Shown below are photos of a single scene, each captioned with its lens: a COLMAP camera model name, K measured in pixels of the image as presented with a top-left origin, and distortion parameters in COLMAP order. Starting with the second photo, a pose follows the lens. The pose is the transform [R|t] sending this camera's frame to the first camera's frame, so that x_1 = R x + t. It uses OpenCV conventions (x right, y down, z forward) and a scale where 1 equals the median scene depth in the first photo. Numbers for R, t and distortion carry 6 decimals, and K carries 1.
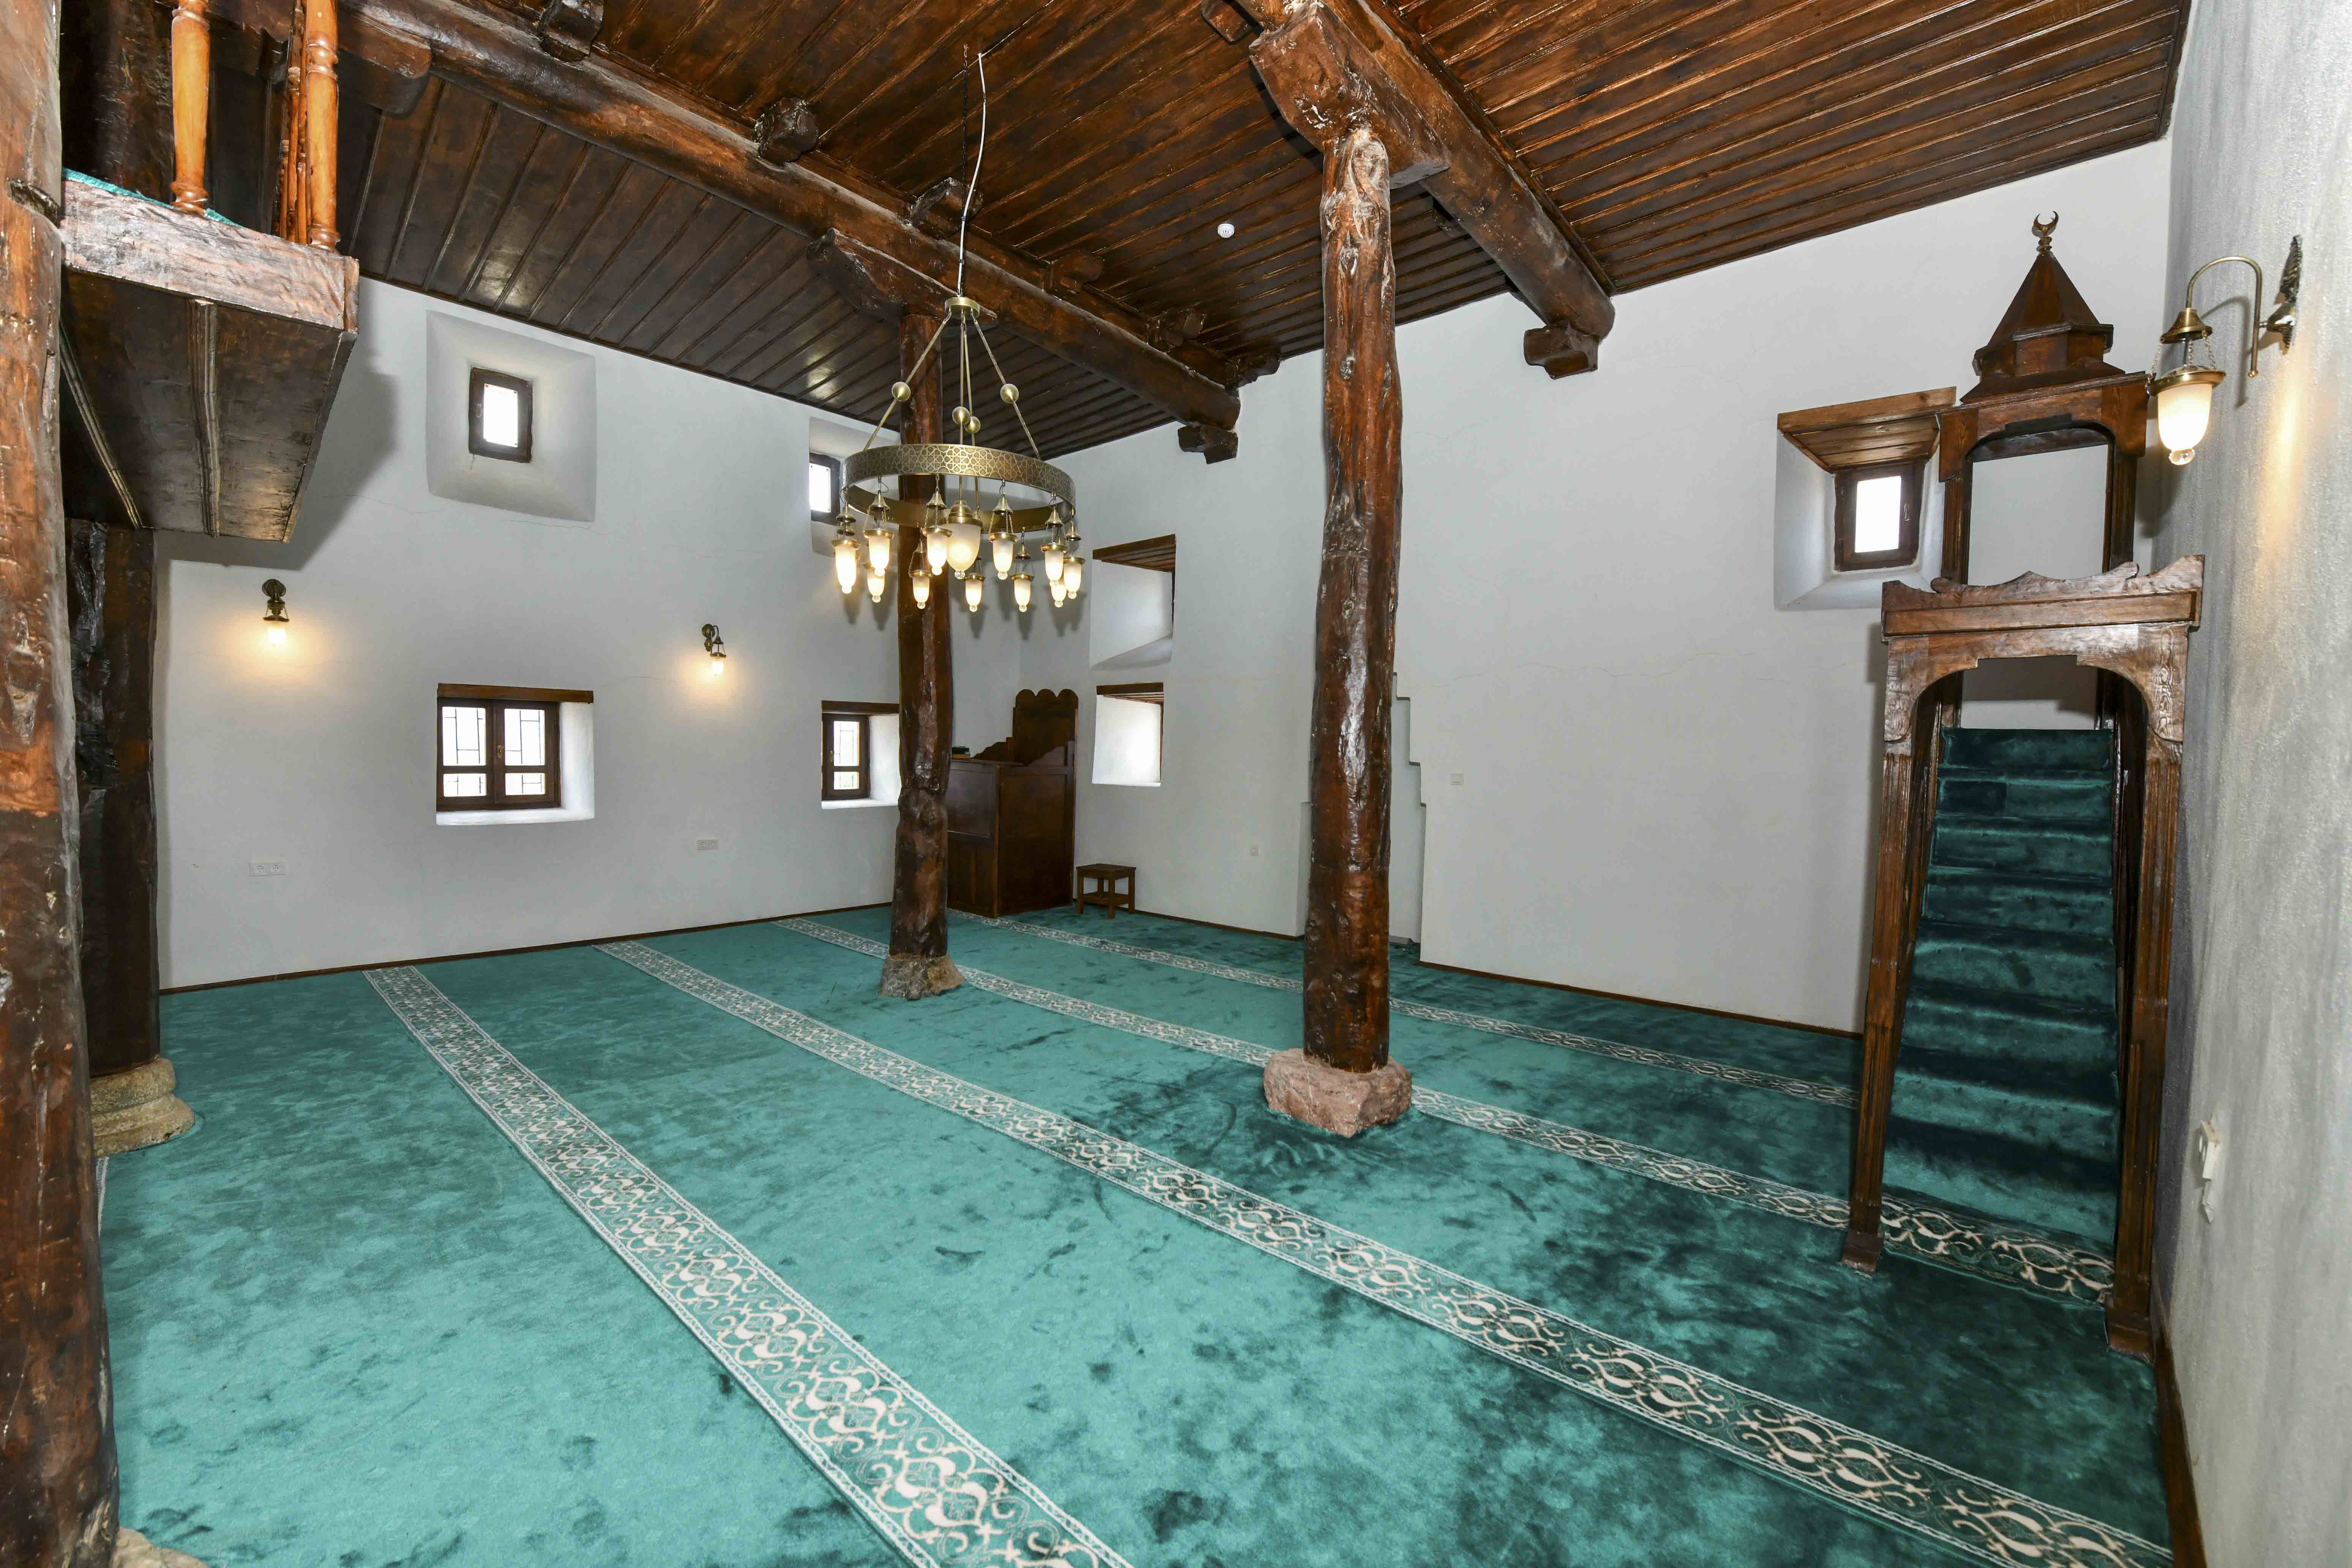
lens RADIAL K [[954.7, 0, 1176.0], [0, 954.7, 784.0], [0, 0, 1]] dist [-0.018782, -0.000173]
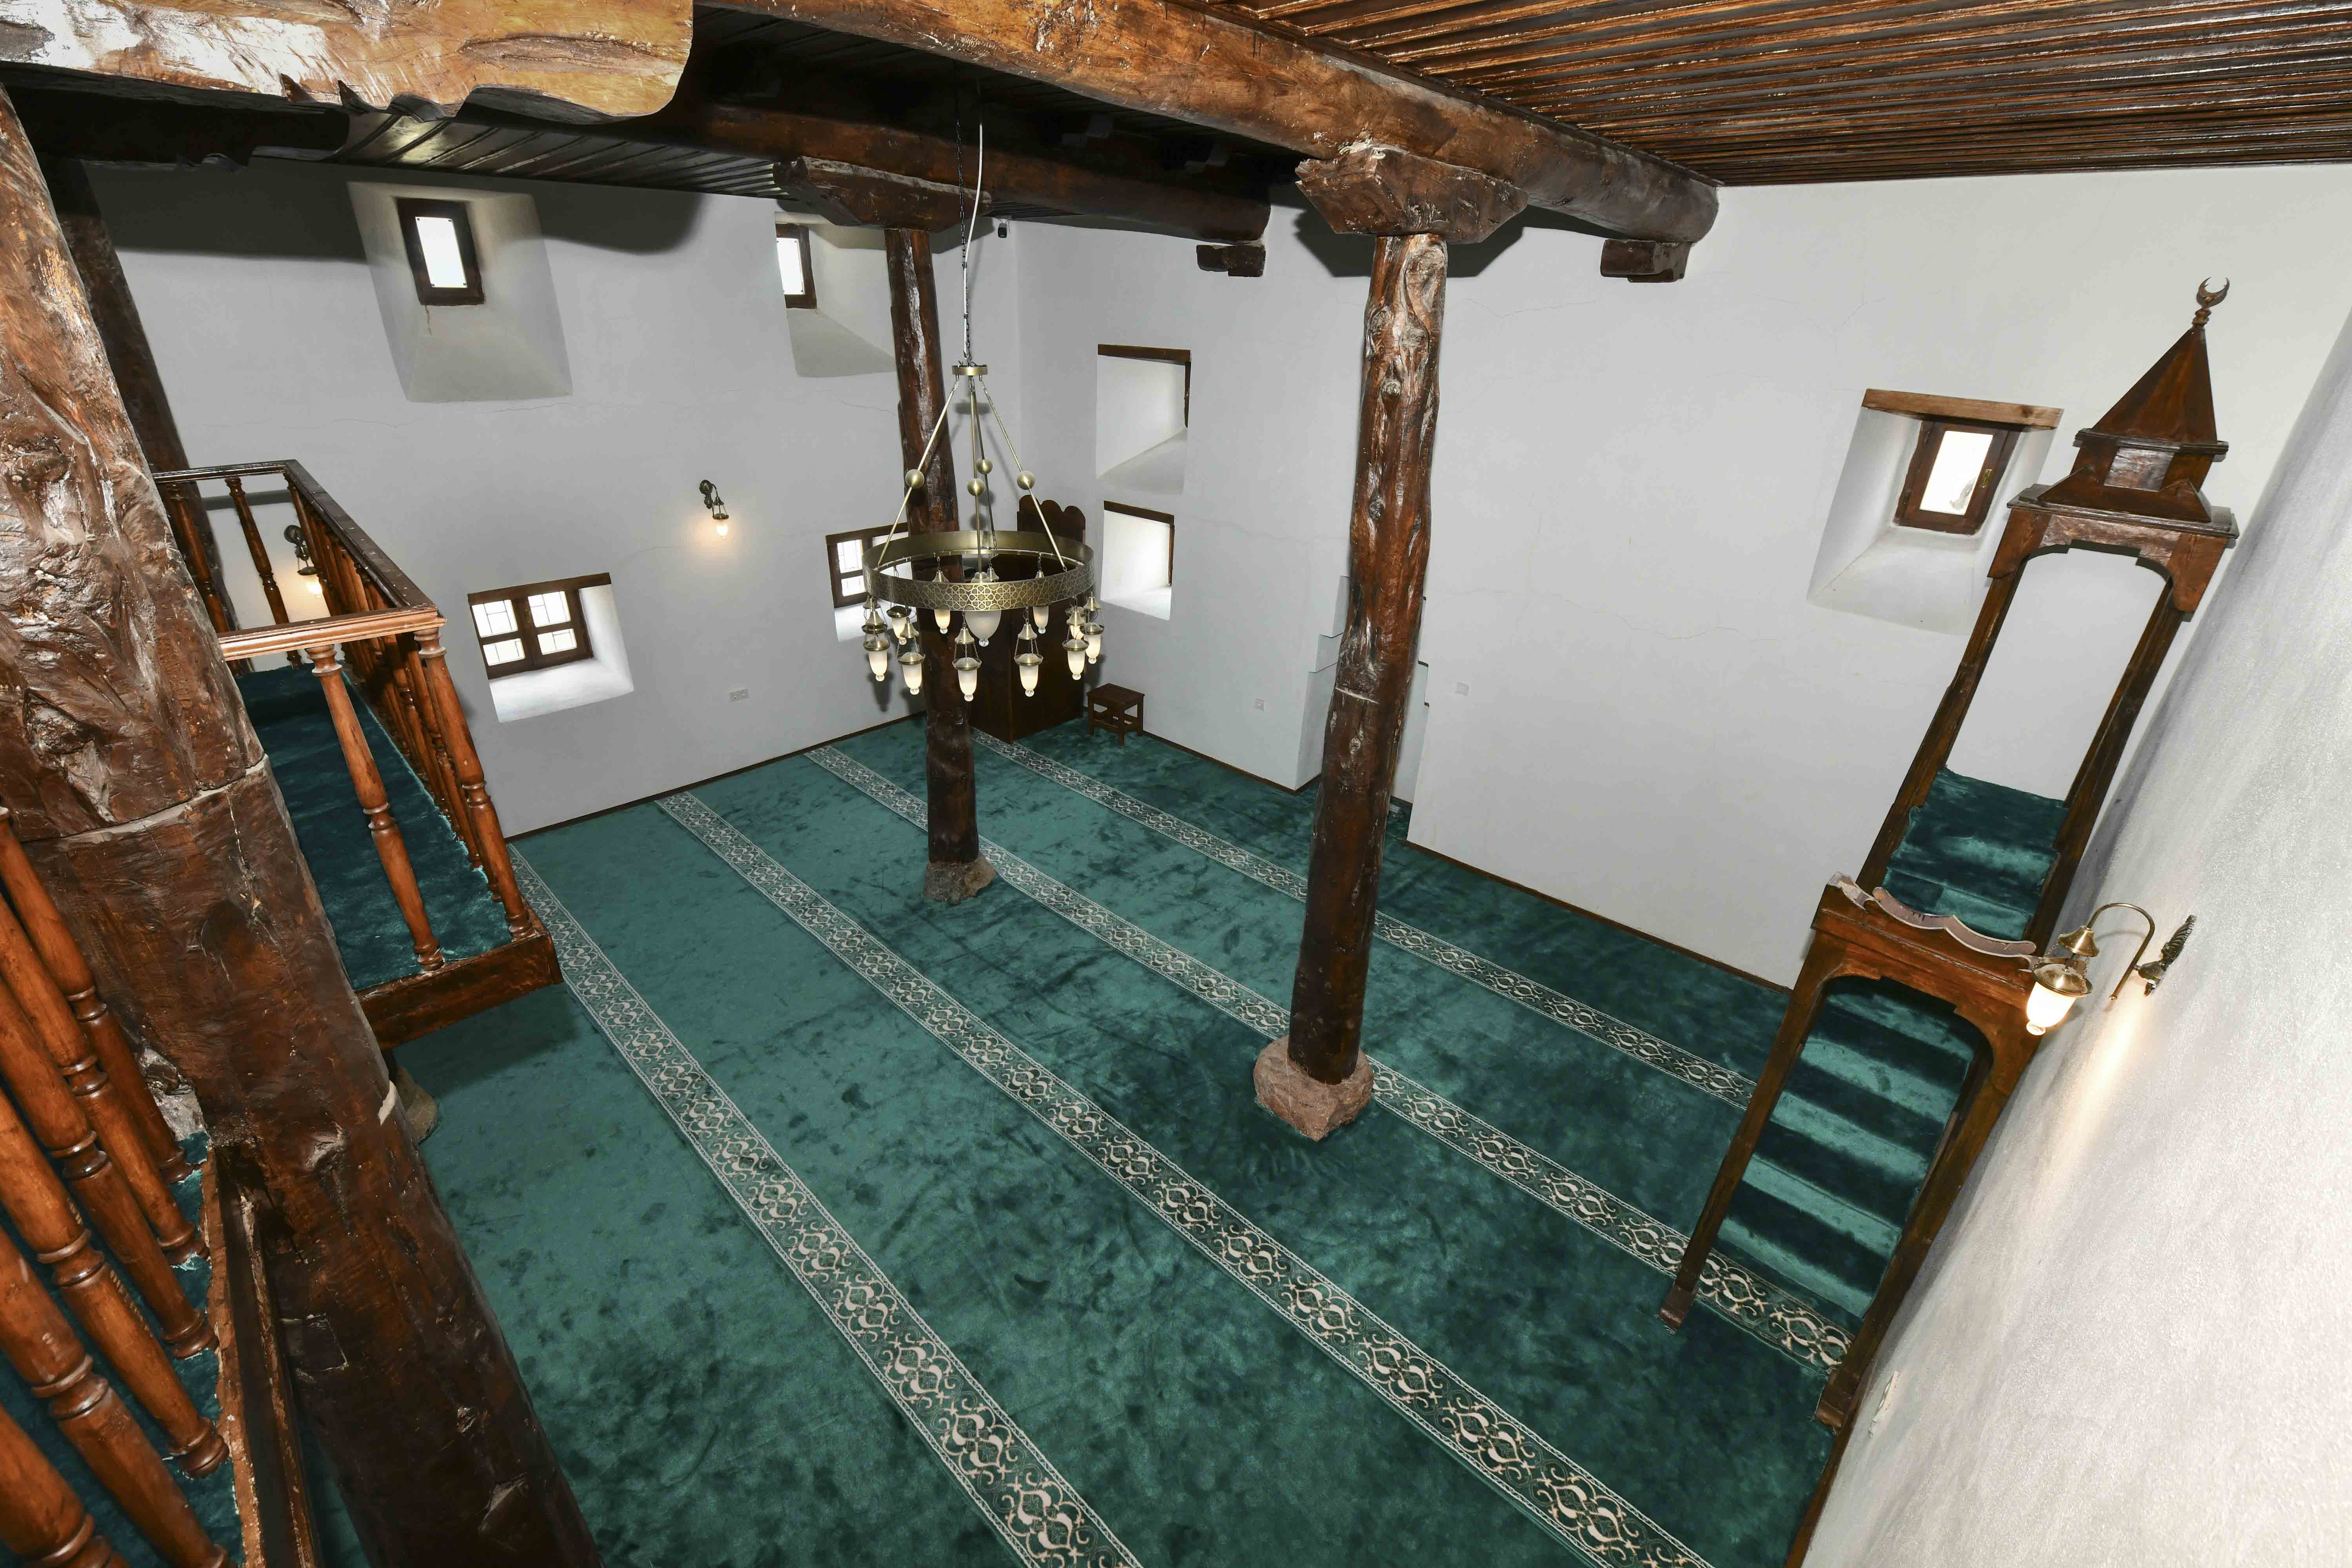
lens RADIAL K [[988.1, 0, 1132.6], [0, 988.1, 782.5], [0, 0, 1]] dist [-0.017873, -0.000460]
pose [[0.999002, 0.018515, -0.040657, -0.023218], [-0.000860, 0.917876, 0.396866, -0.610863], [0.044666, -0.396435, 0.916976, -0.043094]]
